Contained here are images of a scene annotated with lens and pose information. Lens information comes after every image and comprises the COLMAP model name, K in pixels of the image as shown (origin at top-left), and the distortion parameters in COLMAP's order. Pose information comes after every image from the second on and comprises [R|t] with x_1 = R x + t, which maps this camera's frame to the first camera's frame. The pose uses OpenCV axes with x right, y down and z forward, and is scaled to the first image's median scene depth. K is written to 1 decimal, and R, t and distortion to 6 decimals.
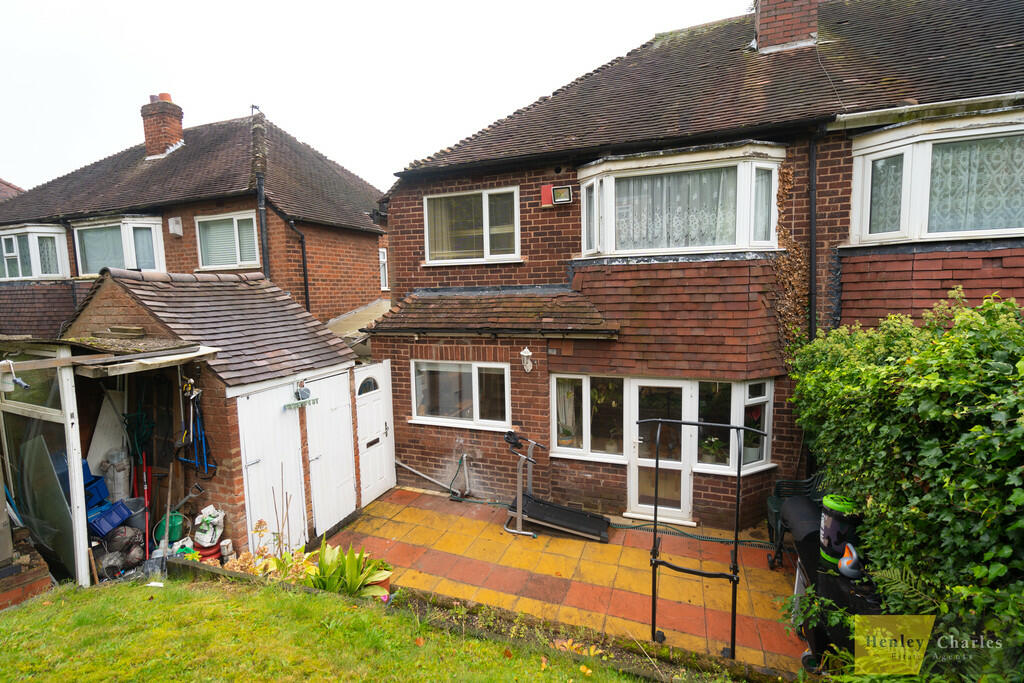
lens RADIAL K [[465.5, 0, 511.2], [0, 465.5, 340.4], [0, 0, 1]] dist [-0.003182, -0.000162]
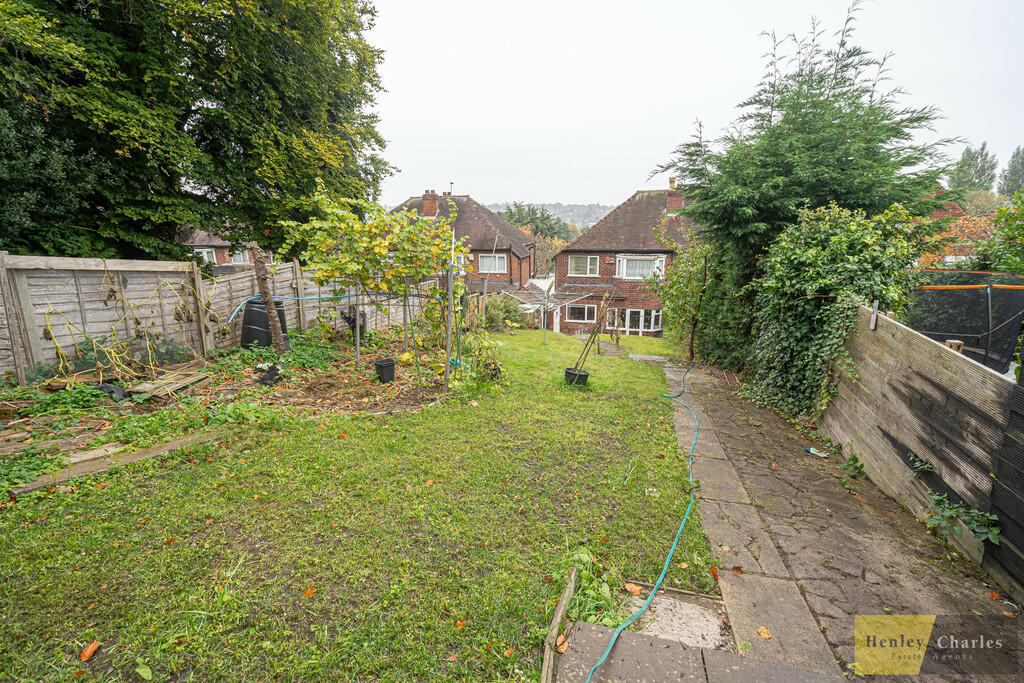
lens RADIAL K [[465.5, 0, 512.6], [0, 465.5, 339.1], [0, 0, 1]] dist [-0.003182, -0.000162]
pose [[0.997158, -0.001138, 0.075333, -0.970430], [-0.007887, 0.992815, 0.119397, -0.123158], [-0.074927, -0.119652, 0.989984, -2.736781]]
